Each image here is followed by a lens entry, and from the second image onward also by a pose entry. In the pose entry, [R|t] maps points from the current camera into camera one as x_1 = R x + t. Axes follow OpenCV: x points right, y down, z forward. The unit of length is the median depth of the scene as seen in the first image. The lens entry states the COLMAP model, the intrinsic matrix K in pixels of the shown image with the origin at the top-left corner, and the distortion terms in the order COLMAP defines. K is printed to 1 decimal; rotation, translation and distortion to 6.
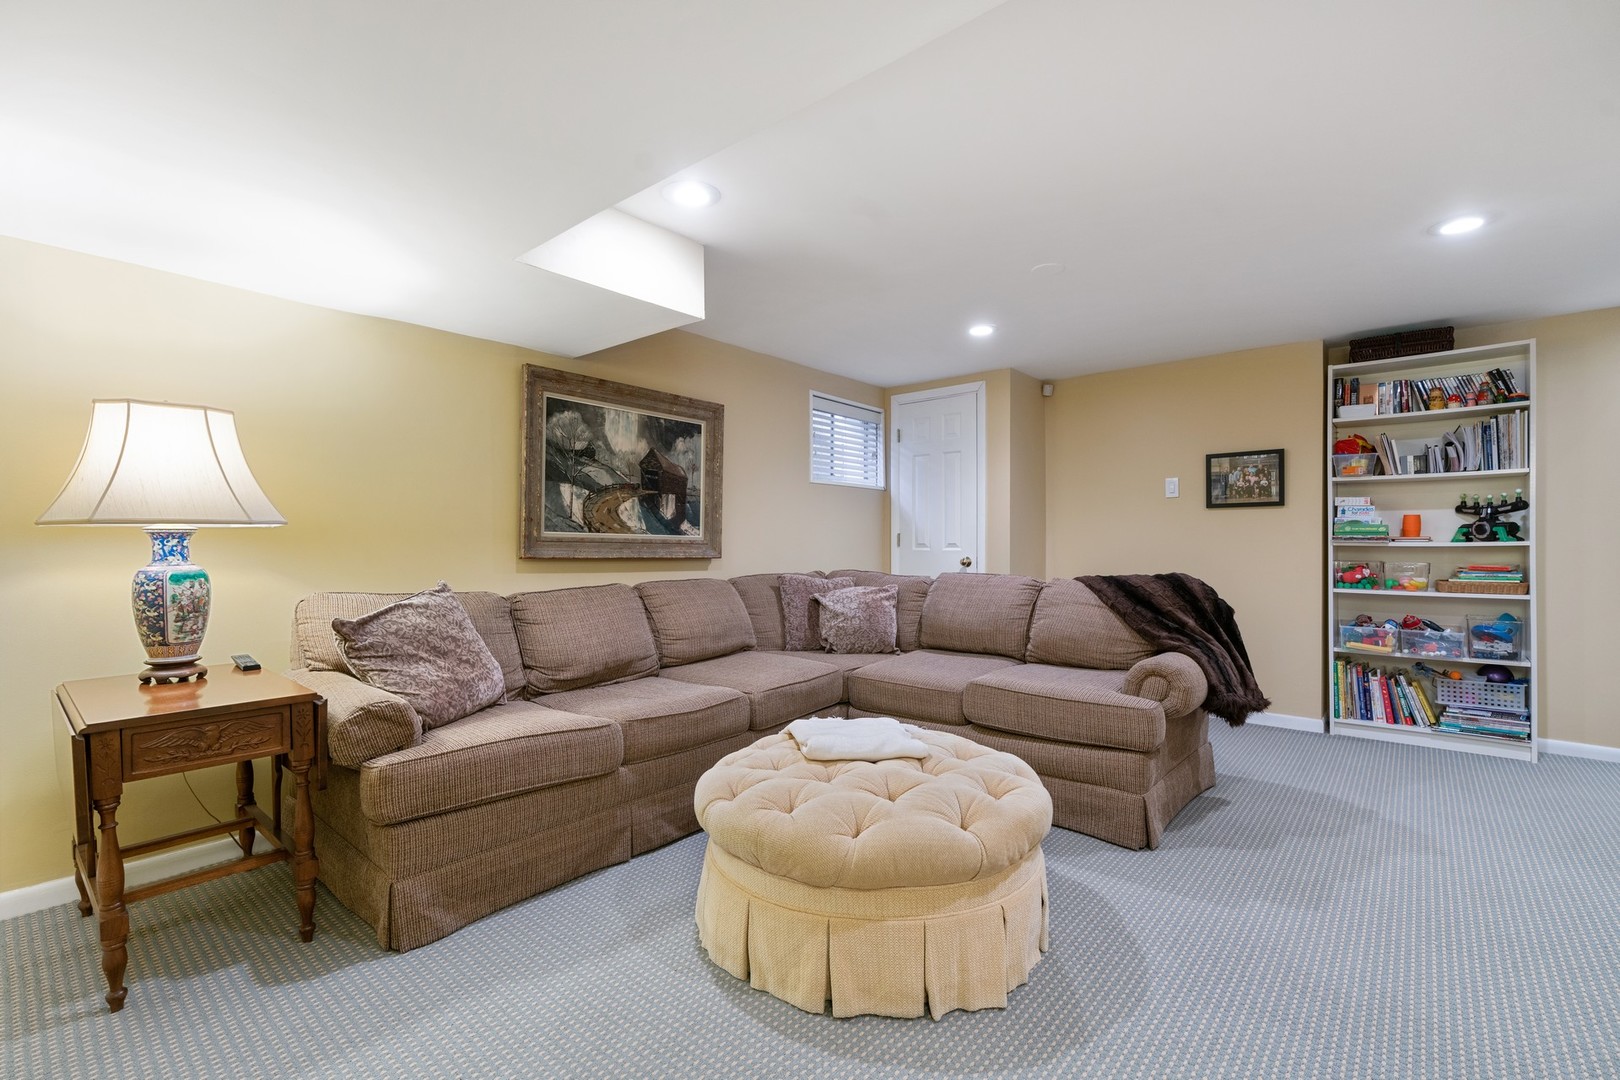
lens RADIAL K [[730.5, 0, 810.0], [0, 730.5, 540.0], [0, 0, 1]] dist [-0.003292, 0.006635]
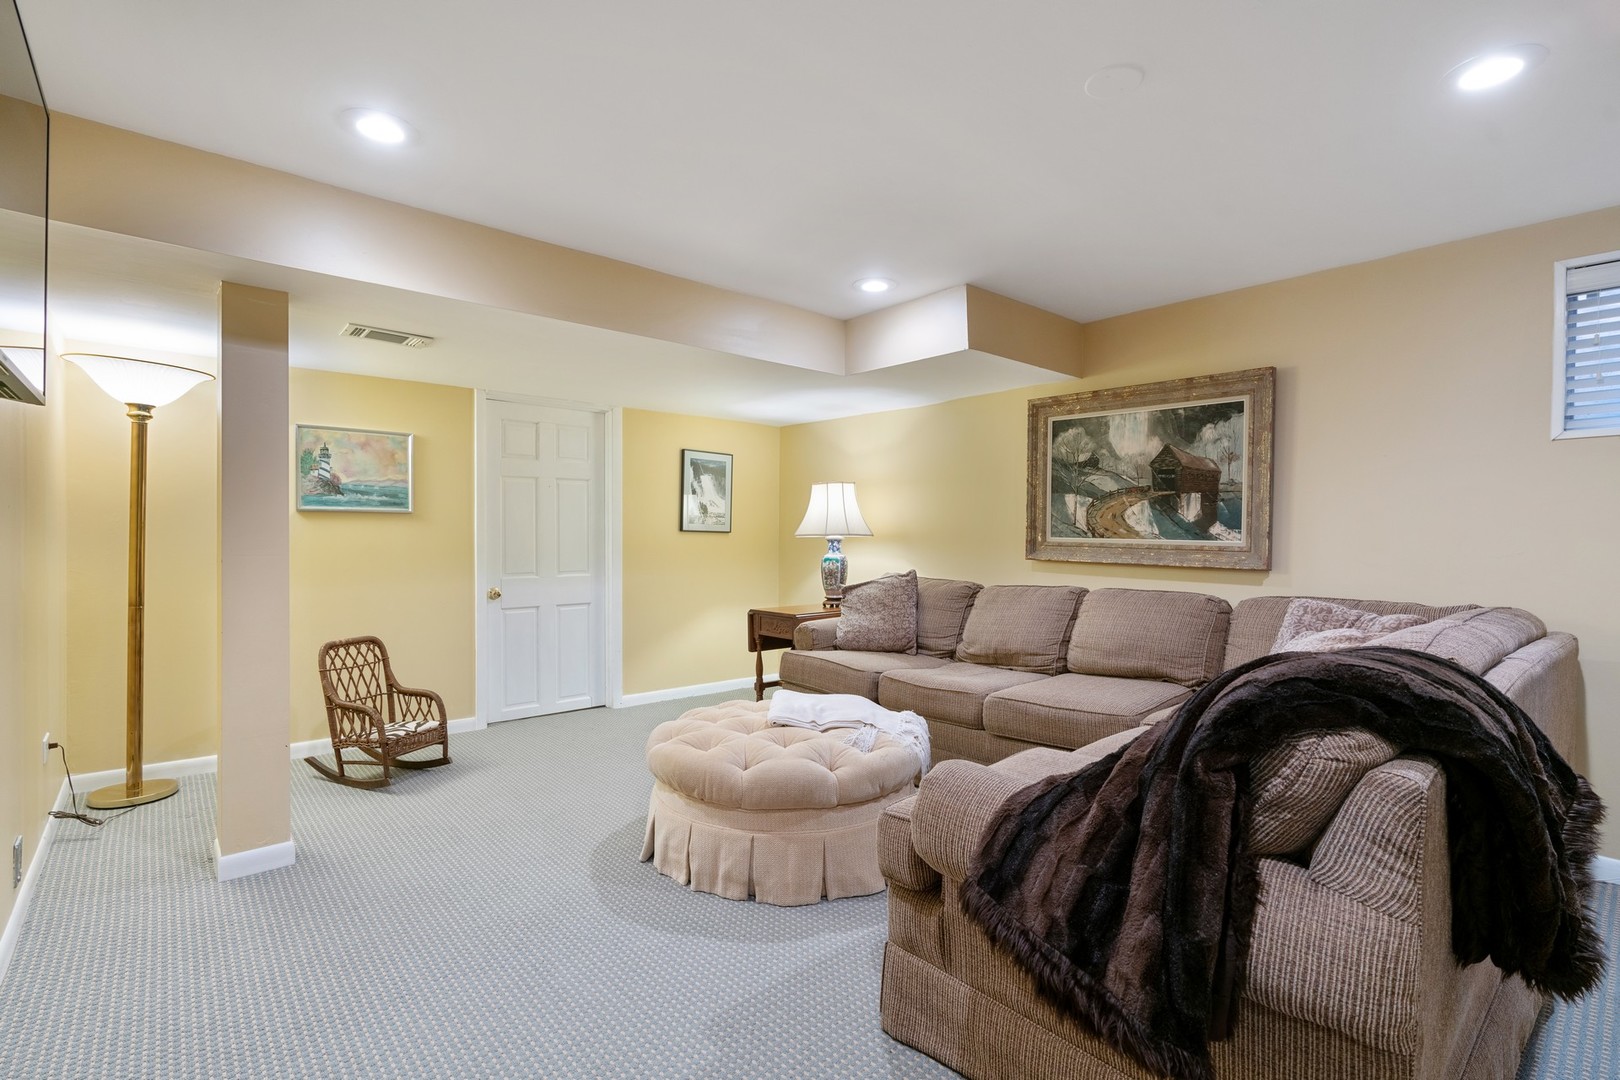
lens RADIAL K [[730.5, 0, 810.0], [0, 730.5, 540.0], [0, 0, 1]] dist [-0.003292, 0.006635]
pose [[-0.129570, 0.005627, -0.991554, 0.782056], [-0.000202, 0.999984, 0.005701, -0.012659], [0.991570, 0.000939, -0.129566, 0.713534]]
